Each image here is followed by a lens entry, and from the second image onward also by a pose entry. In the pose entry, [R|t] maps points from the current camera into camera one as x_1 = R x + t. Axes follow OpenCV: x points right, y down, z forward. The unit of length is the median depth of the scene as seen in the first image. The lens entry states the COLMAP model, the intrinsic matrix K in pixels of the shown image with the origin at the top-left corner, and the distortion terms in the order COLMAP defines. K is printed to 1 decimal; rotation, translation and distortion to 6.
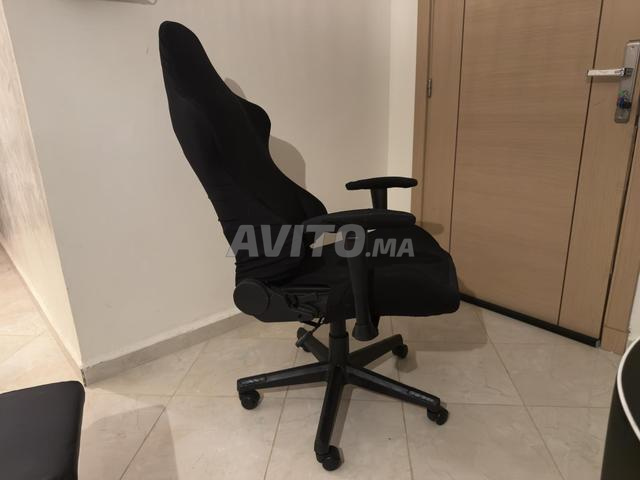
lens RADIAL K [[449.7, 0, 318.7], [0, 449.7, 240.7], [0, 0, 1]] dist [-0.002998, -0.003939]
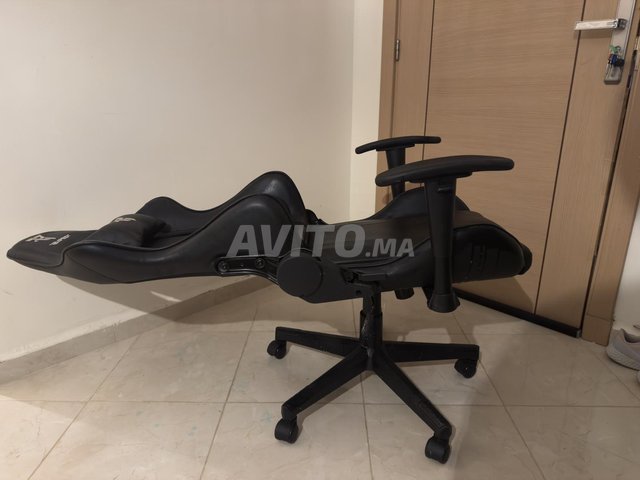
lens RADIAL K [[449.7, 0, 316.4], [0, 449.7, 241.1], [0, 0, 1]] dist [-0.002998, -0.003939]
pose [[0.997406, 0.004258, 0.071860, 0.030995], [-0.005431, 0.999855, 0.016132, 0.034212], [-0.071781, -0.016481, 0.997284, 0.150268]]
